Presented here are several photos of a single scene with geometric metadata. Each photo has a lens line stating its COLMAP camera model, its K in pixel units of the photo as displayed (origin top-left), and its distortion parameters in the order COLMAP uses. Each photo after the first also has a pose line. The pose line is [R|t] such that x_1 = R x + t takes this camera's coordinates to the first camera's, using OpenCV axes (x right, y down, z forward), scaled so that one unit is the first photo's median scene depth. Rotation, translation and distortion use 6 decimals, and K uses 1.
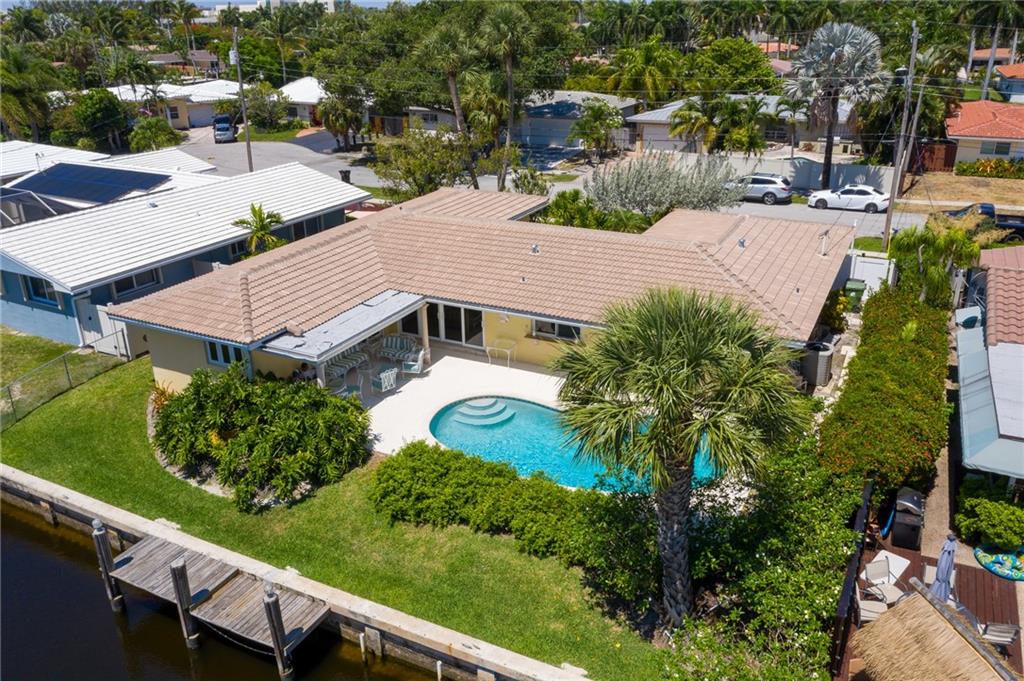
lens RADIAL K [[813.2, 0, 511.6], [0, 813.2, 336.2], [0, 0, 1]] dist [-0.018420, 0.009092]
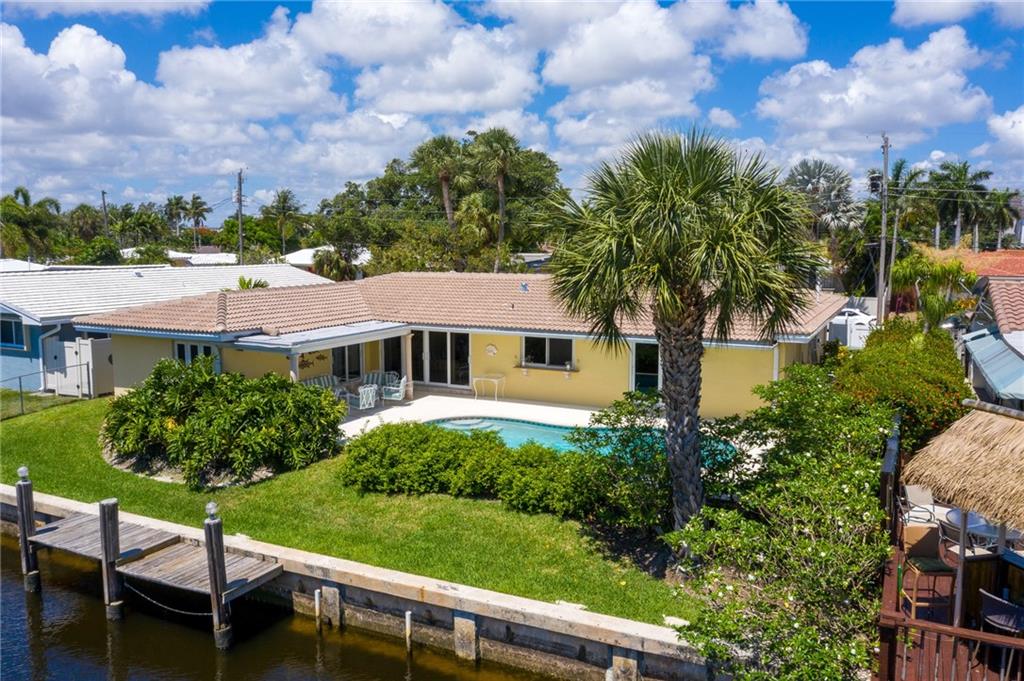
lens RADIAL K [[813.2, 0, 511.9], [0, 813.2, 340.6], [0, 0, 1]] dist [-0.018420, 0.009092]
pose [[0.999811, 0.014093, 0.013424, 0.001315], [-0.010091, 0.965113, -0.261638, 0.291271], [-0.016643, 0.261453, 0.965073, 0.102895]]
